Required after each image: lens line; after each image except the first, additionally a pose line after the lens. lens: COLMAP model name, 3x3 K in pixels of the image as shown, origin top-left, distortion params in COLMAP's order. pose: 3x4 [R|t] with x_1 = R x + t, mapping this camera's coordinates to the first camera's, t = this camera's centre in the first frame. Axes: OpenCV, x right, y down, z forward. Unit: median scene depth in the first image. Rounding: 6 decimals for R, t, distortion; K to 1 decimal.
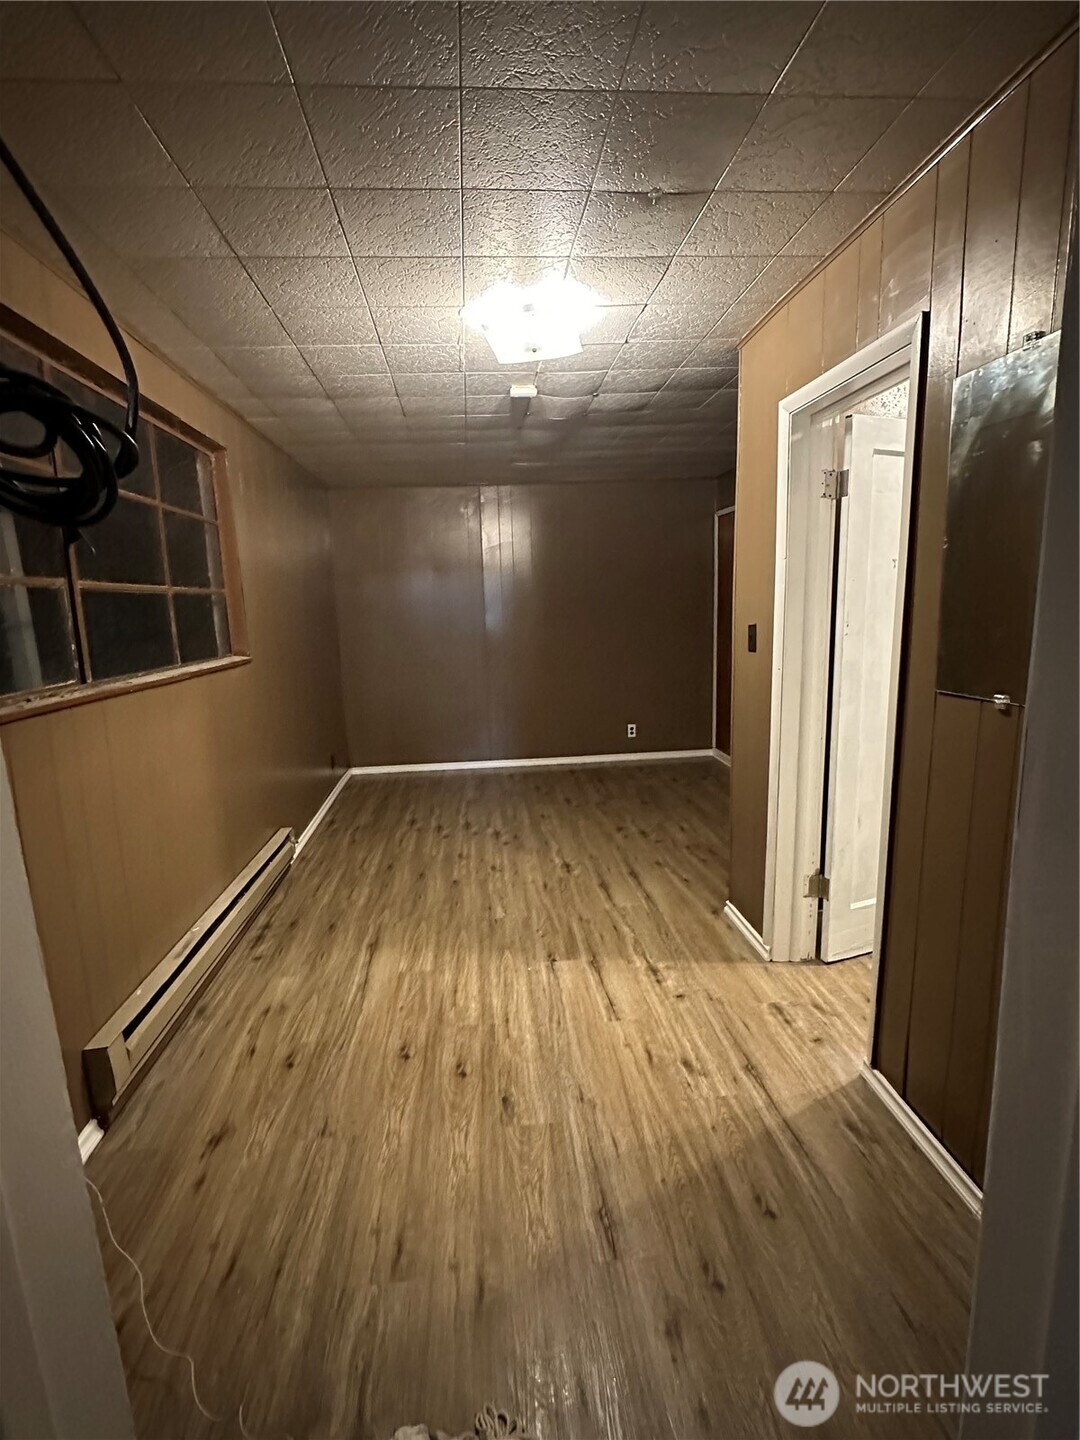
lens RADIAL K [[650.7, 0, 535.1], [0, 650.7, 720.1], [0, 0, 1]] dist [-0.002540, -0.000701]
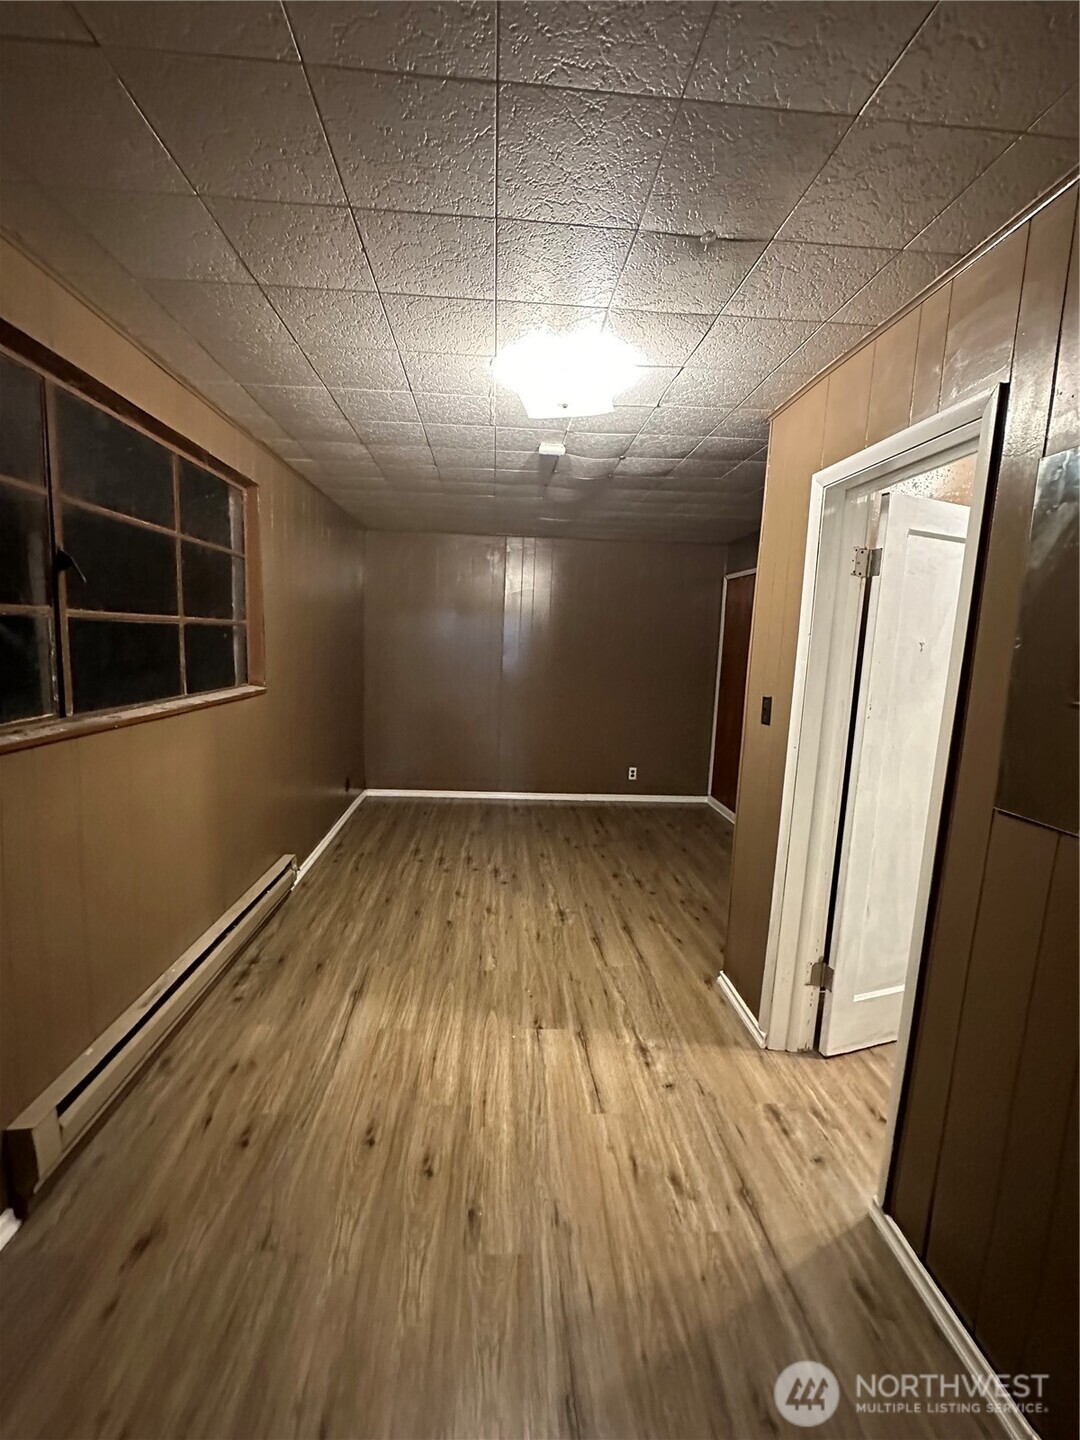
lens RADIAL K [[574.7, 0, 537.8], [0, 574.7, 719.8], [0, 0, 1]] dist [-0.004616, 0.000266]
pose [[0.997186, 0.073398, -0.015261, 0.005282], [-0.073925, 0.996562, -0.037401, -0.055647], [0.012463, 0.038424, 0.999184, 0.136366]]
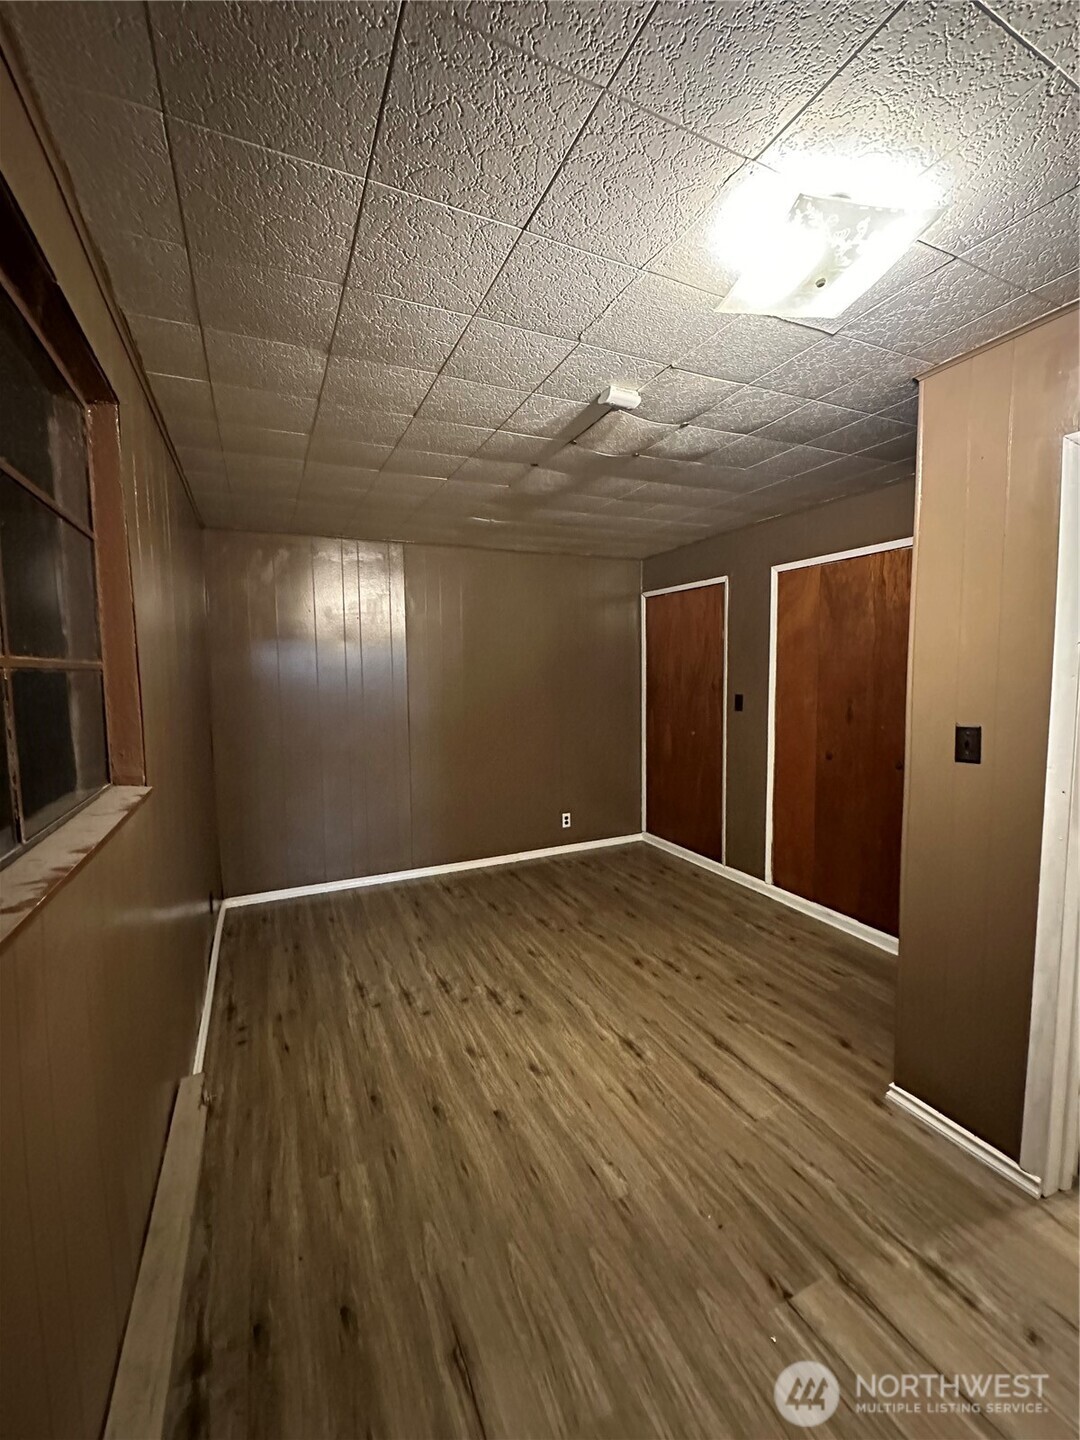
lens RADIAL K [[574.7, 0, 537.8], [0, 574.7, 719.8], [0, 0, 1]] dist [-0.004616, 0.000266]
pose [[0.940917, -0.008430, 0.338532, -0.368930], [0.042271, 0.994795, -0.092716, -0.116856], [-0.335989, 0.101548, 0.936376, 0.554355]]
